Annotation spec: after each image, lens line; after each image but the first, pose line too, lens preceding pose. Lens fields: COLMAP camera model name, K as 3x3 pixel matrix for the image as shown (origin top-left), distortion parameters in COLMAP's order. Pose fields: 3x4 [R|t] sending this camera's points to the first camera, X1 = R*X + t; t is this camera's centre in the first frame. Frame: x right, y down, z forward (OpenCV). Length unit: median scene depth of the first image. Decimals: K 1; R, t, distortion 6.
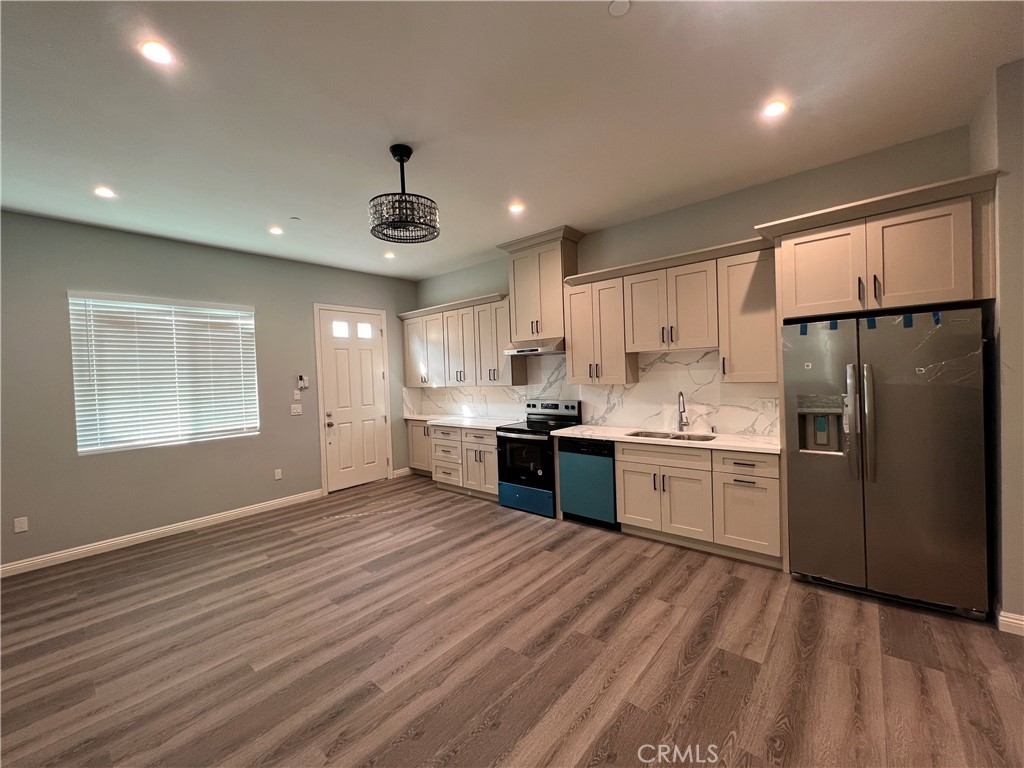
lens RADIAL K [[411.3, 0, 512.0], [0, 411.3, 384.0], [0, 0, 1]] dist [0.001136, 0.000222]
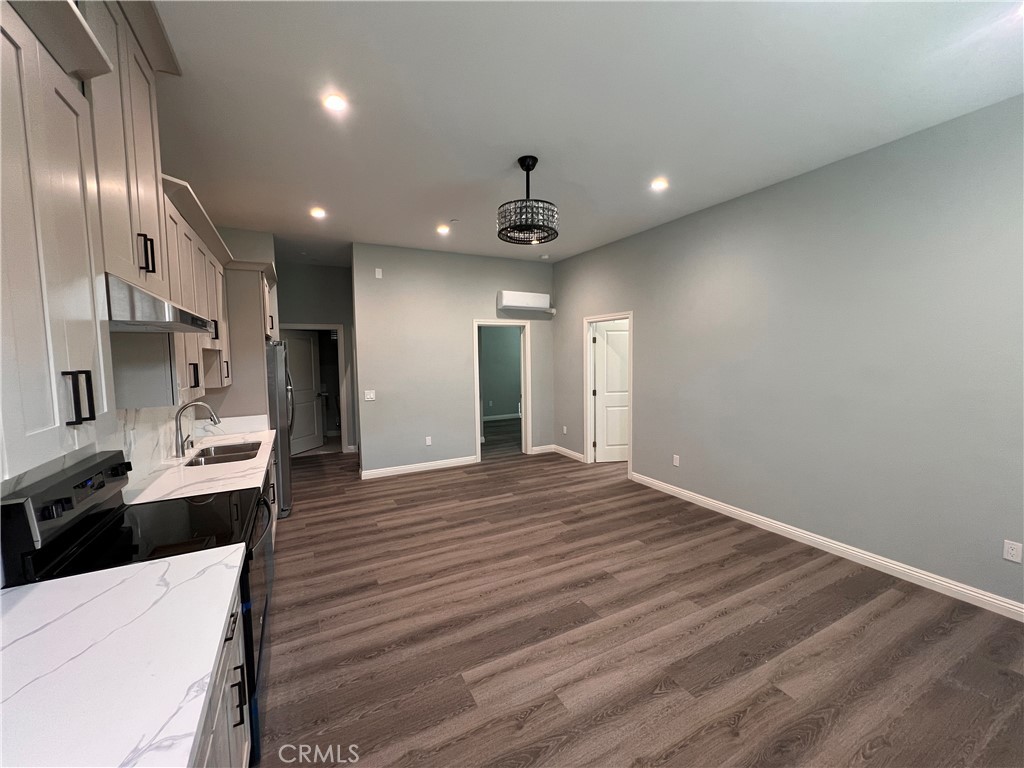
lens RADIAL K [[413.1, 0, 512.0], [0, 413.1, 384.0], [0, 0, 1]] dist [0.001011, 0.000010]
pose [[-0.927087, 0.025800, 0.373958, -0.583581], [0.060015, 0.994975, 0.080138, -0.053943], [-0.370011, 0.096738, -0.923977, 1.943927]]
